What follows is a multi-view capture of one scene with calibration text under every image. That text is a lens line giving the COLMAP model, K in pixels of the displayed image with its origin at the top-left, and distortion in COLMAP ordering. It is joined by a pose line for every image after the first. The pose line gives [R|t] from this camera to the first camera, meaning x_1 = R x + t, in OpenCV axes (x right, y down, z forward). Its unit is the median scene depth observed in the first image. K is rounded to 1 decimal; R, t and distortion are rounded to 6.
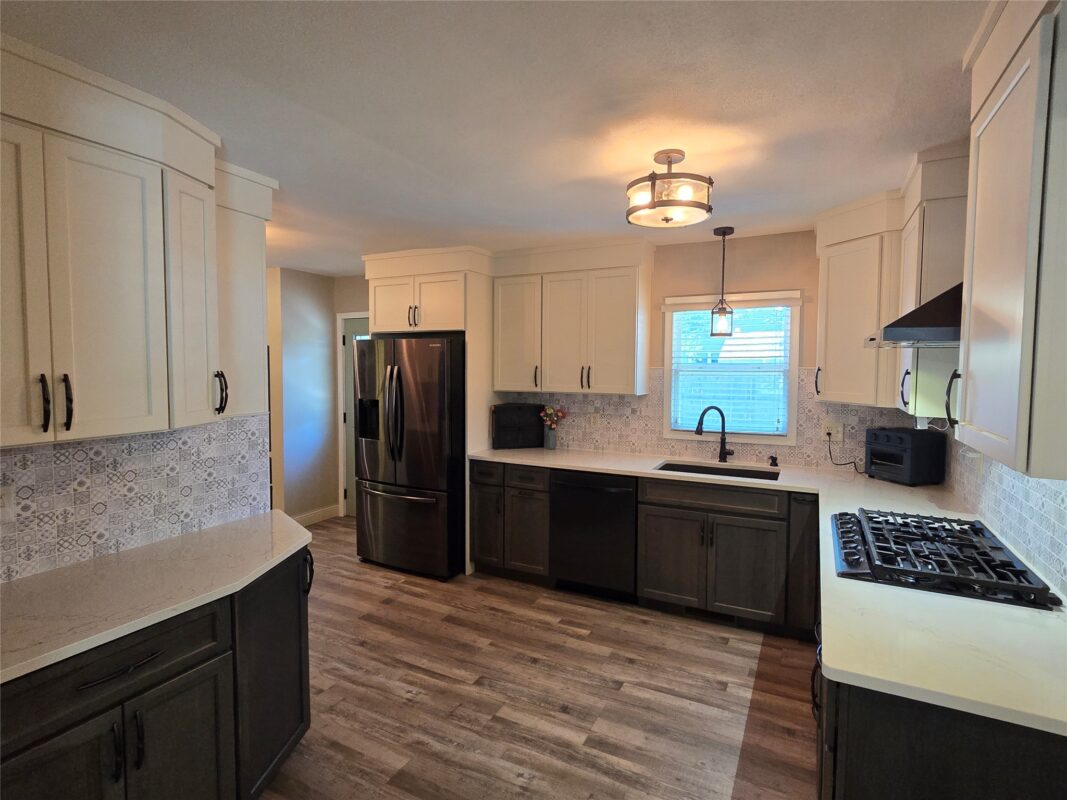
lens RADIAL K [[535.4, 0, 543.5], [0, 535.4, 392.7], [0, 0, 1]] dist [-0.002268, -0.001474]
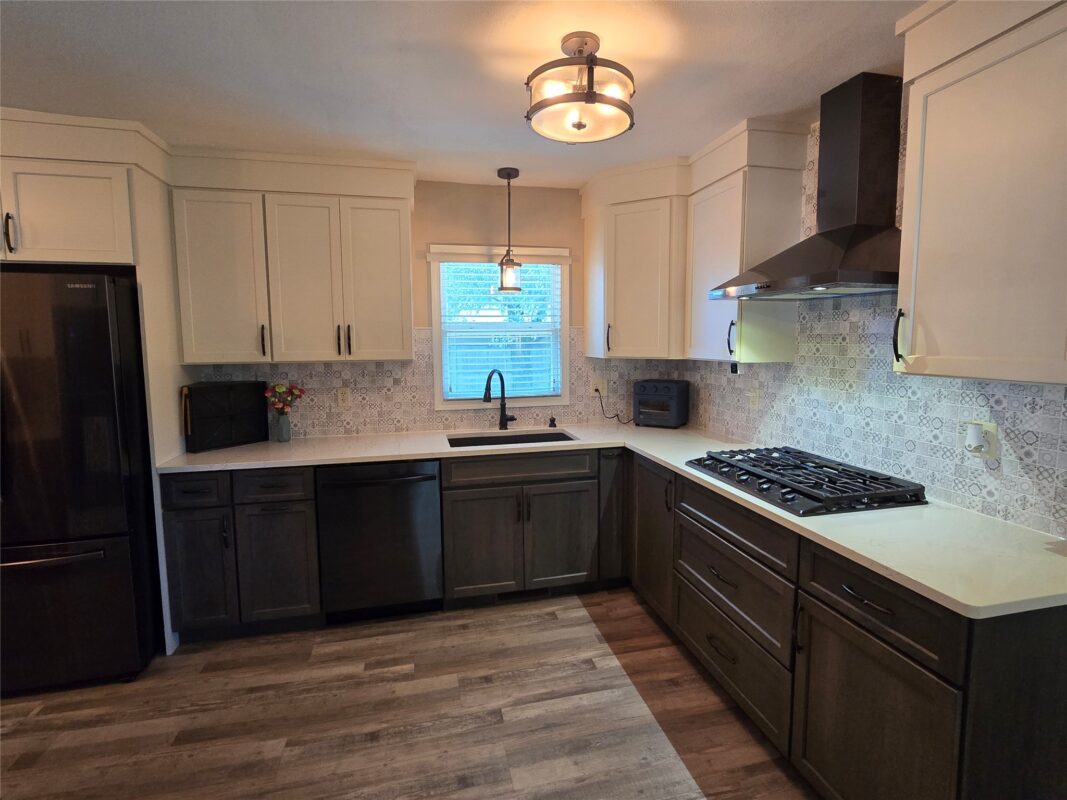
lens RADIAL K [[535.4, 0, 546.9], [0, 535.4, 390.6], [0, 0, 1]] dist [-0.002268, -0.001474]
pose [[0.756340, -0.073042, 0.650088, -0.229105], [0.044157, 0.997181, 0.060666, 0.010788], [-0.652686, -0.017178, 0.757433, 0.275969]]
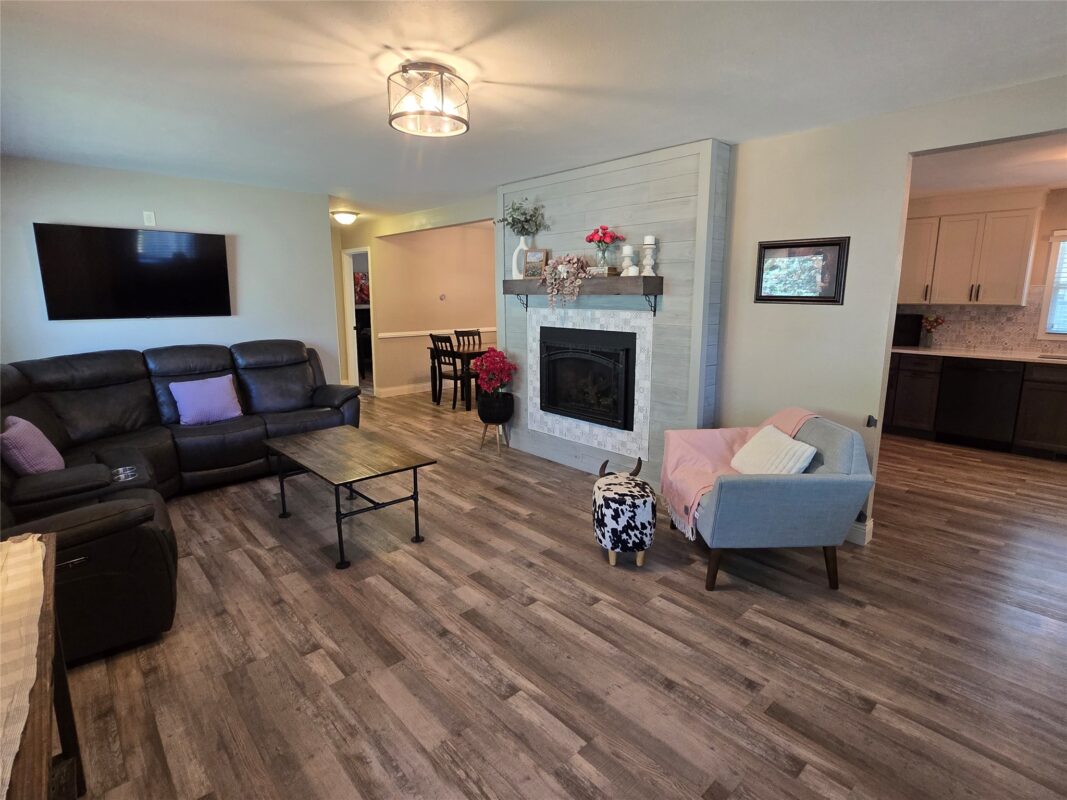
lens RADIAL K [[535.4, 0, 540.7], [0, 535.4, 392.0], [0, 0, 1]] dist [-0.002268, -0.001474]
pose [[0.937865, 0.055561, -0.342522, -0.552677], [-0.008009, 0.990301, 0.138709, 0.047624], [0.346907, -0.127347, 0.929214, -0.796238]]
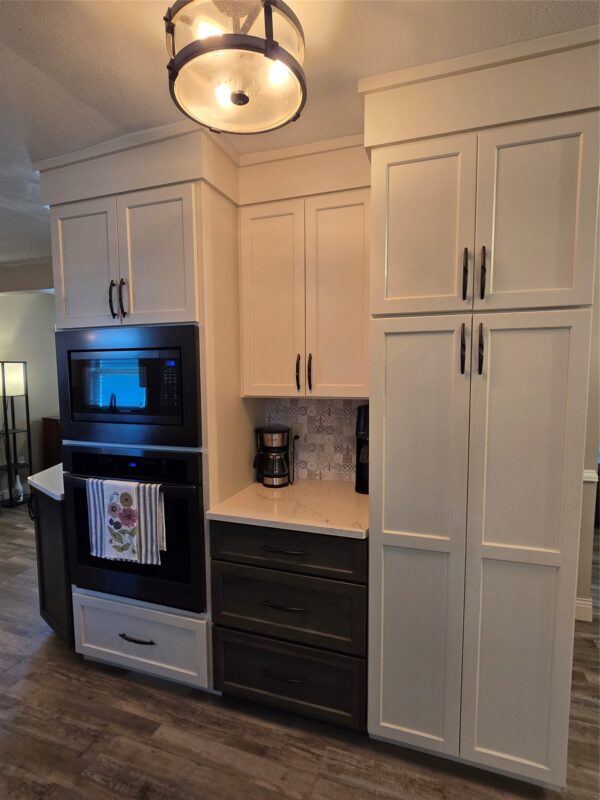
lens RADIAL K [[401.5, 0, 305.5], [0, 401.5, 403.0], [0, 0, 1]] dist [-0.002268, -0.001474]
pose [[-0.990982, 0.001733, -0.133987, -0.645214], [-0.016170, 0.991063, 0.132412, -0.051718], [0.133019, 0.133384, -0.982097, 1.343574]]
